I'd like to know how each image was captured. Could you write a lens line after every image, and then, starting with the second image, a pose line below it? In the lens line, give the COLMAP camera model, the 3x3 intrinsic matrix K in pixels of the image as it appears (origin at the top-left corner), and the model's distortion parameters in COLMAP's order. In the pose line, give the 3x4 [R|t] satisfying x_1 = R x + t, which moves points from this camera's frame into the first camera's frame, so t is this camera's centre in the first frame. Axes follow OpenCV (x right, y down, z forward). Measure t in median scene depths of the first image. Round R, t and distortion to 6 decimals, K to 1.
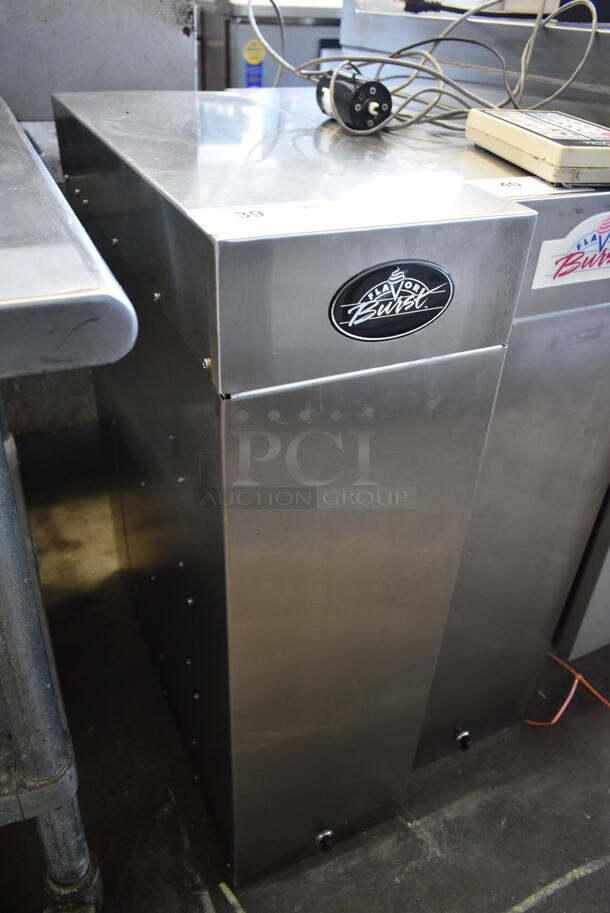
lens RADIAL K [[700.3, 0, 308.2], [0, 700.3, 452.3], [0, 0, 1]] dist [-0.016392, 0.006966]
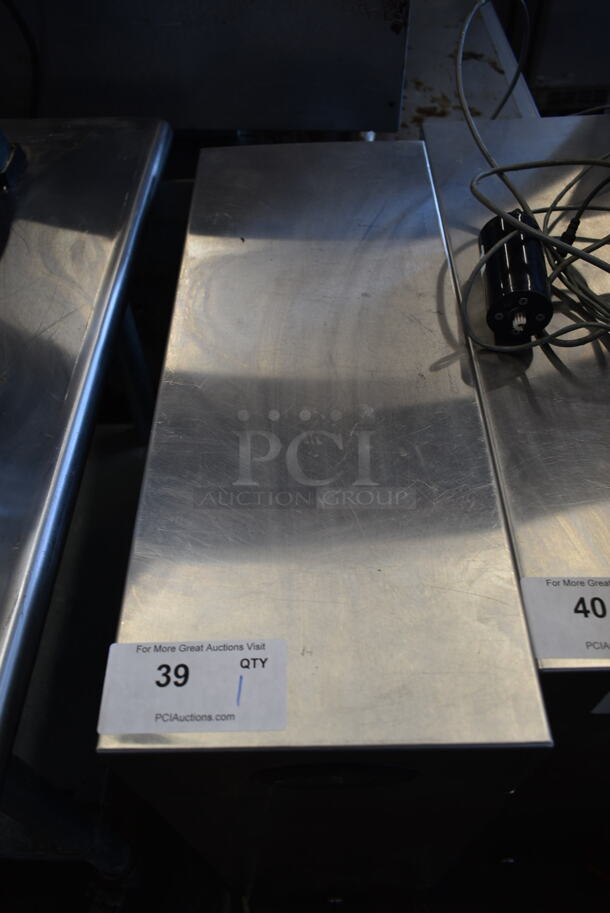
lens RADIAL K [[700.3, 0, 304.9], [0, 700.3, 452.5], [0, 0, 1]] dist [-0.016392, 0.006966]
pose [[0.899840, 0.286351, -0.329077, 0.171029], [-0.170085, 0.924988, 0.339805, -0.575812], [0.401696, -0.249799, 0.881045, 0.226024]]
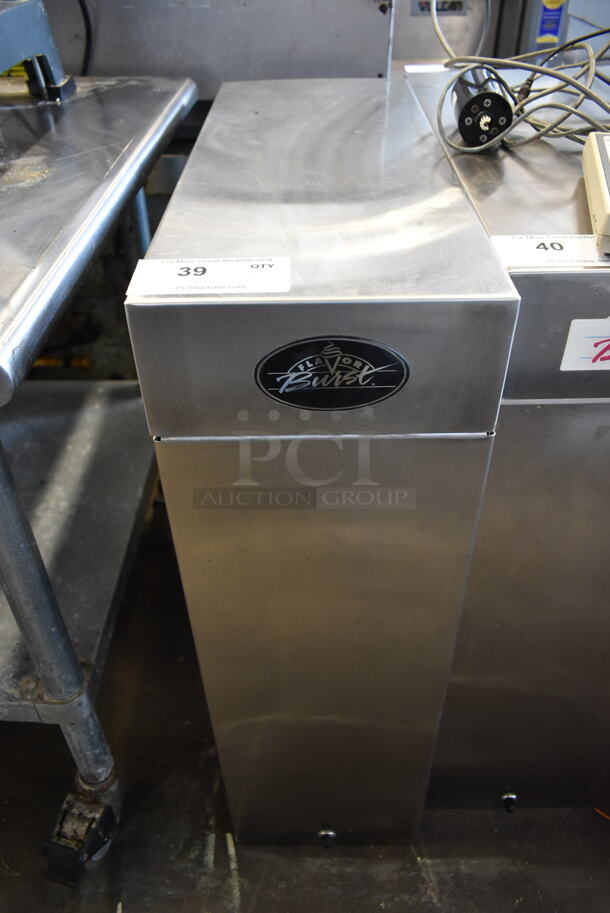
lens RADIAL K [[700.3, 0, 302.7], [0, 700.3, 452.9], [0, 0, 1]] dist [-0.016392, 0.006966]
pose [[0.896986, 0.222394, -0.382043, 0.317017], [-0.188130, 0.974113, 0.125344, -0.150044], [0.400029, -0.040558, 0.915605, 0.074759]]
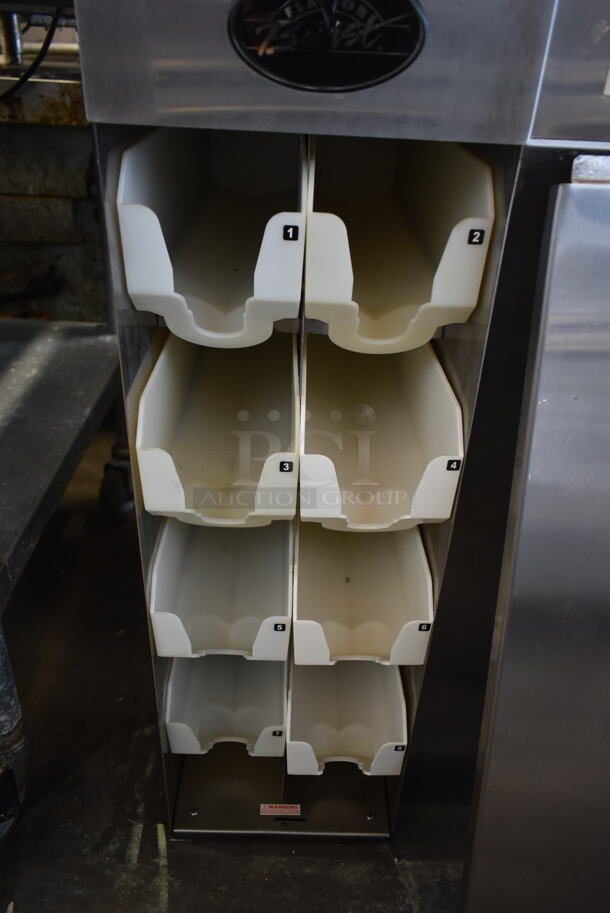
lens RADIAL K [[700.3, 0, 303.5], [0, 700.3, 454.1], [0, 0, 1]] dist [-0.016392, 0.006966]
pose [[0.901857, 0.217247, -0.373441, 0.316162], [-0.239327, 0.970850, -0.013186, 0.158037], [0.359690, 0.101266, 0.927560, 0.237245]]
